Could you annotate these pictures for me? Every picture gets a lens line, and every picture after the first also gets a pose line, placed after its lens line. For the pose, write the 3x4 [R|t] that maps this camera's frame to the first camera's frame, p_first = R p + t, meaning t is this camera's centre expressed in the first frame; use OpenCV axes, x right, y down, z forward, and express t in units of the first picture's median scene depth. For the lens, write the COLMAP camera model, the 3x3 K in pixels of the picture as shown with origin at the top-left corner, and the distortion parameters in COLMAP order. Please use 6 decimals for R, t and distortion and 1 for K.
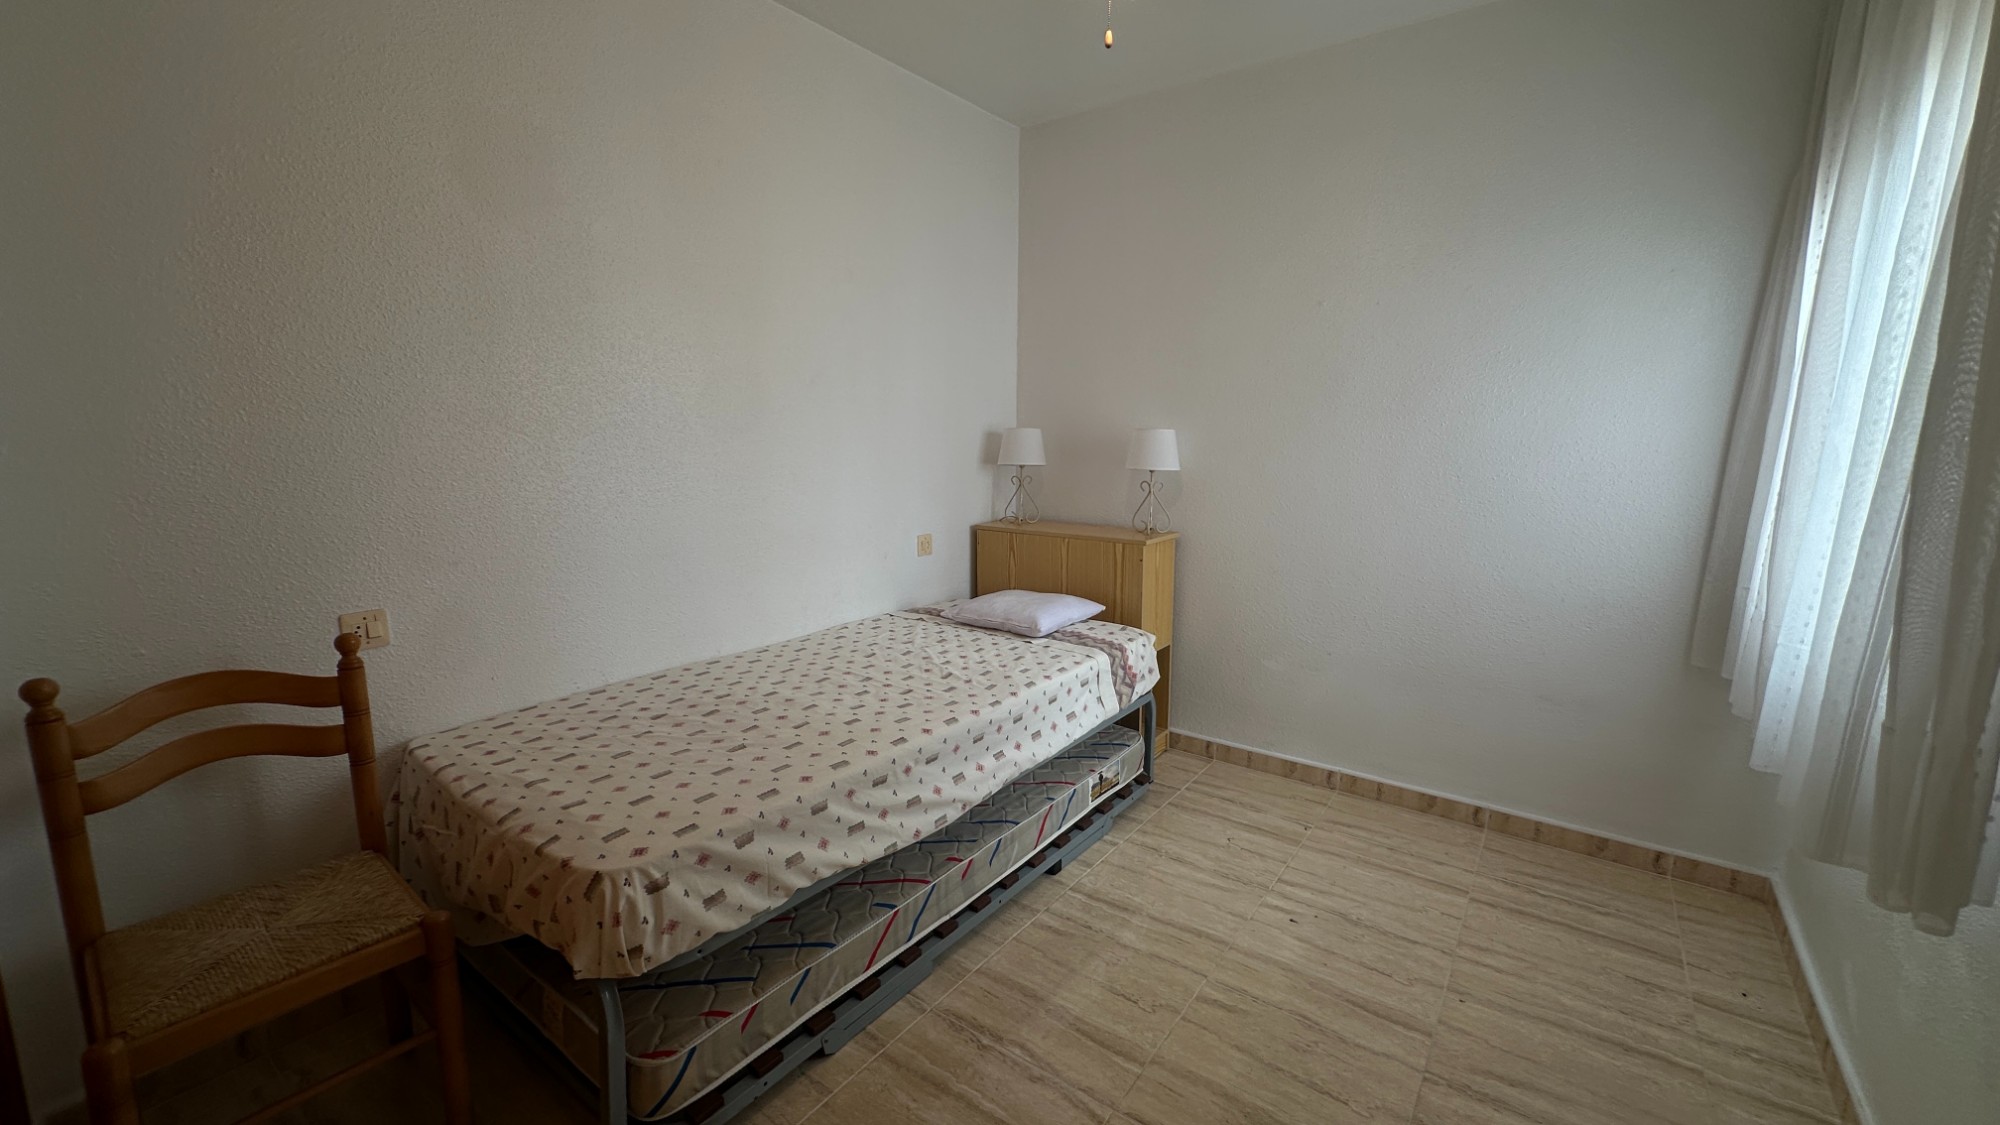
lens RADIAL K [[795.9, 0, 1003.8], [0, 795.9, 568.4], [0, 0, 1]] dist [-0.000190, 0.000165]
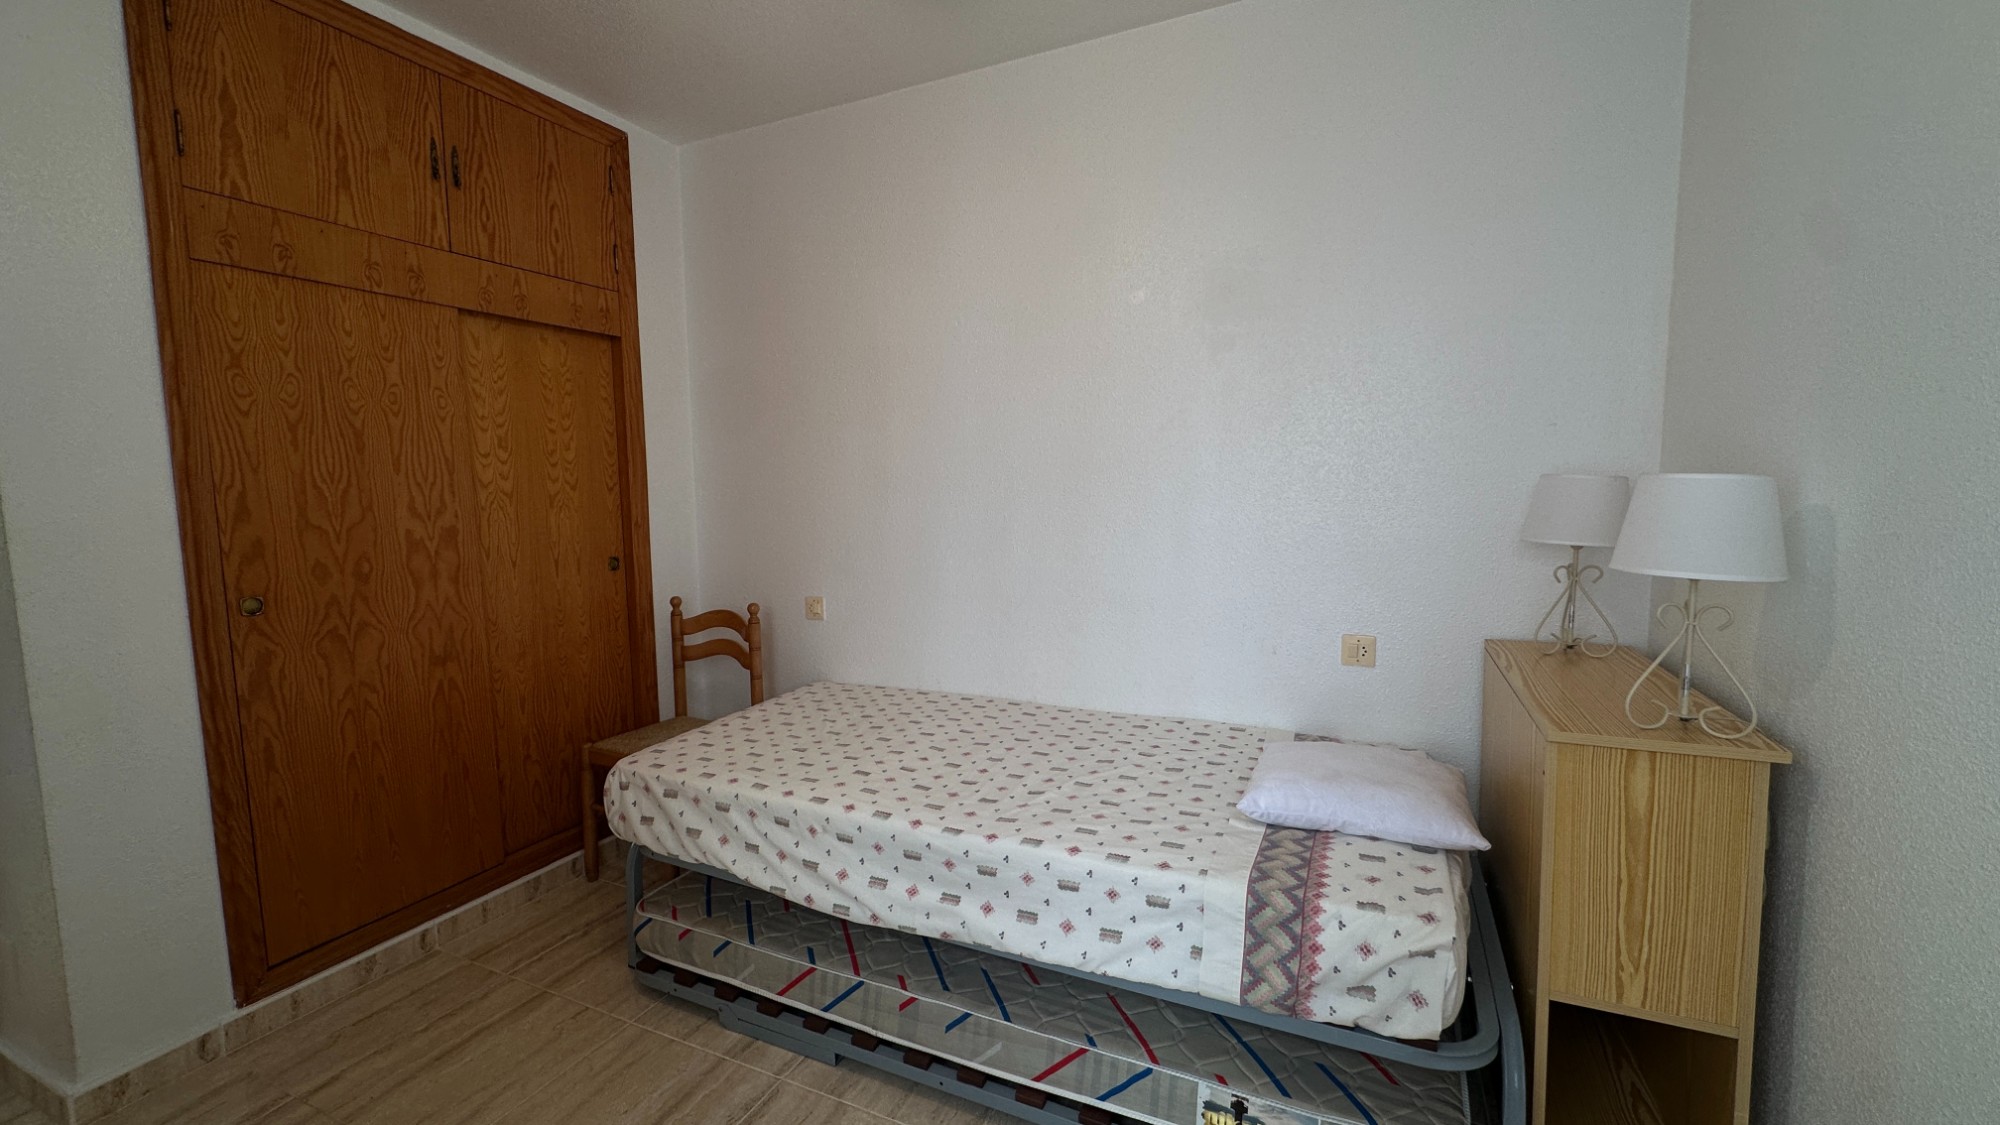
lens RADIAL K [[795.9, 0, 1000.2], [0, 795.9, 559.0], [0, 0, 1]] dist [-0.000190, 0.000165]
pose [[0.204111, 0.089088, -0.974886, 0.839991], [-0.154470, 0.986306, 0.057791, -0.168633], [0.966684, 0.138795, 0.215077, 0.943055]]
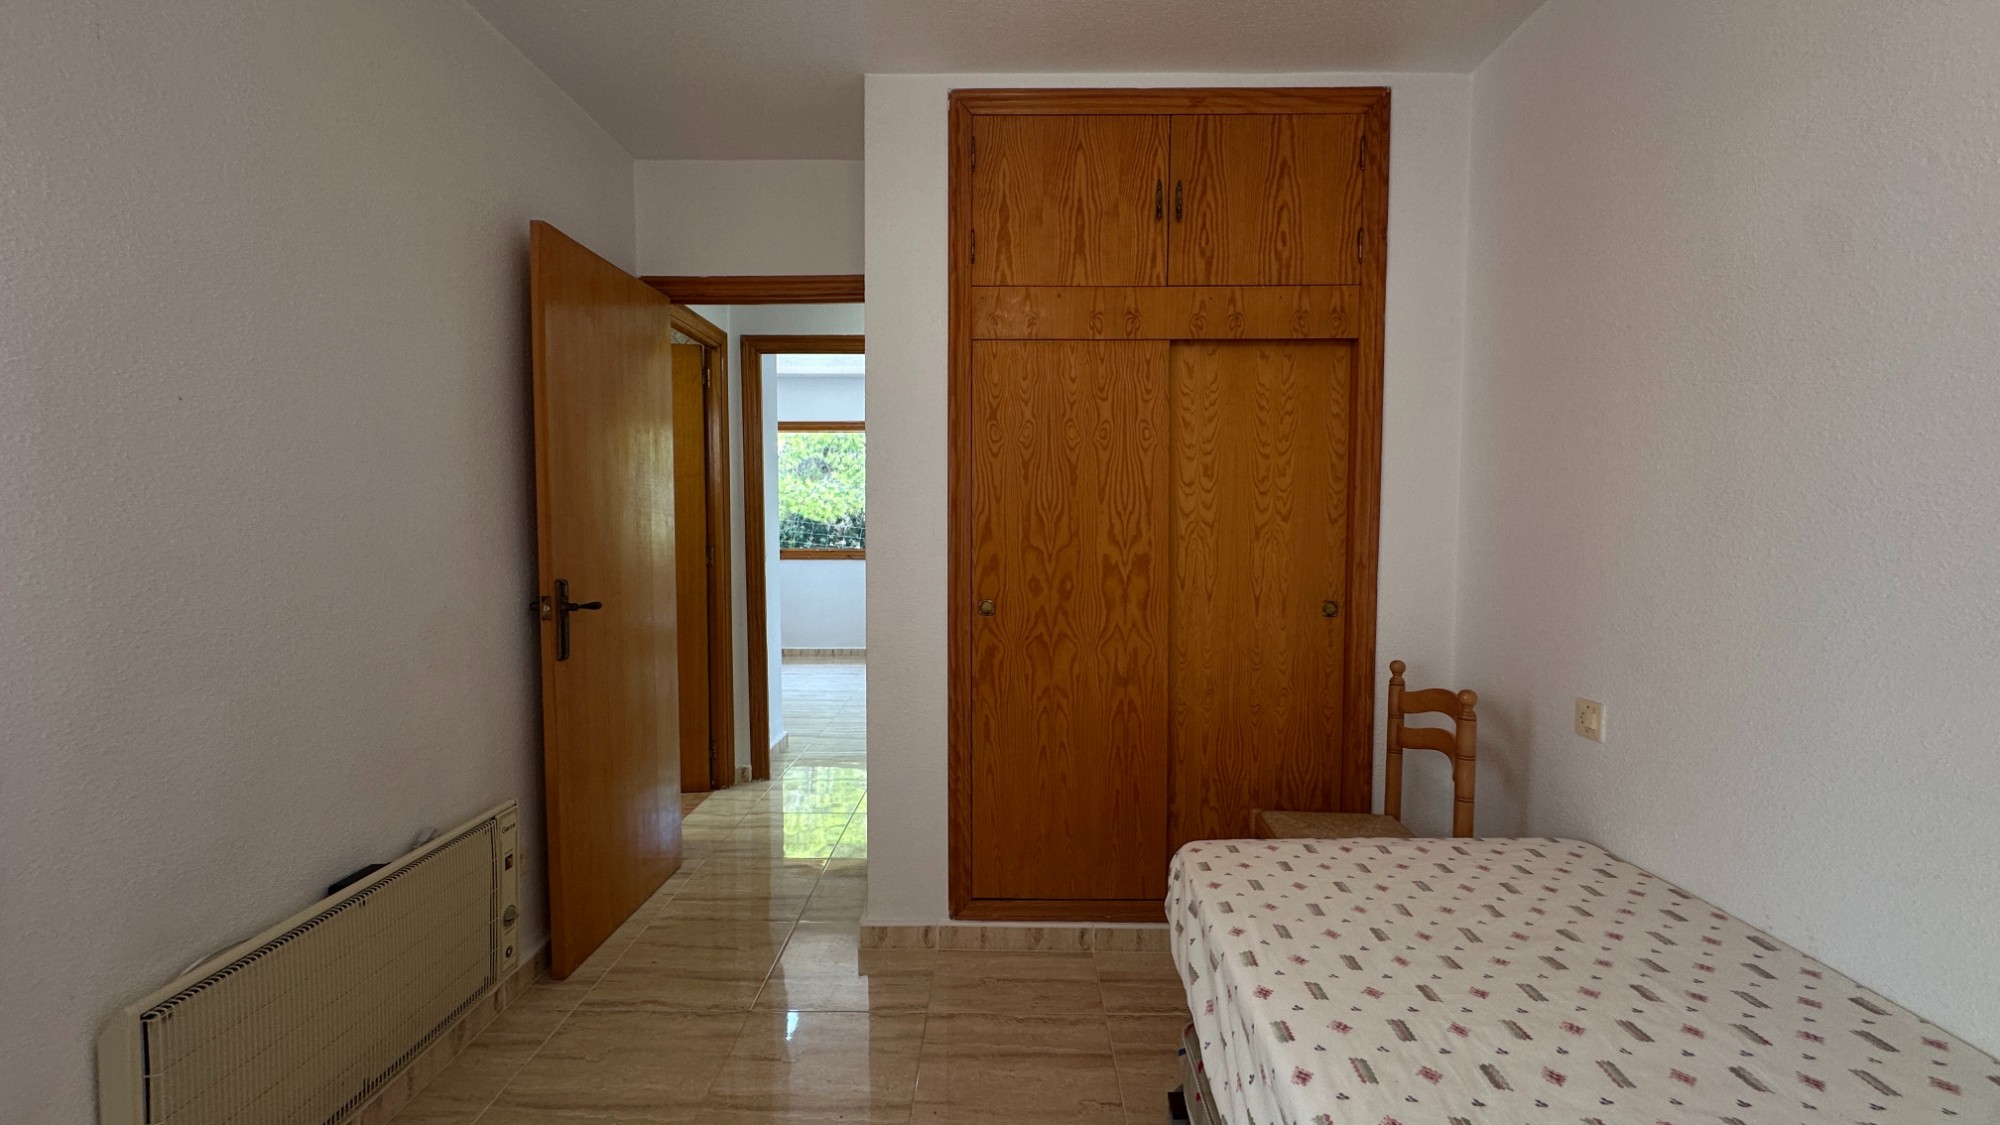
lens RADIAL K [[795.9, 0, 1004.2], [0, 795.9, 558.2], [0, 0, 1]] dist [-0.000190, 0.000165]
pose [[-0.811552, 0.022596, -0.583843, 0.379068], [-0.106240, 0.976887, 0.185484, -0.220365], [0.574540, 0.212557, -0.790394, 1.254064]]
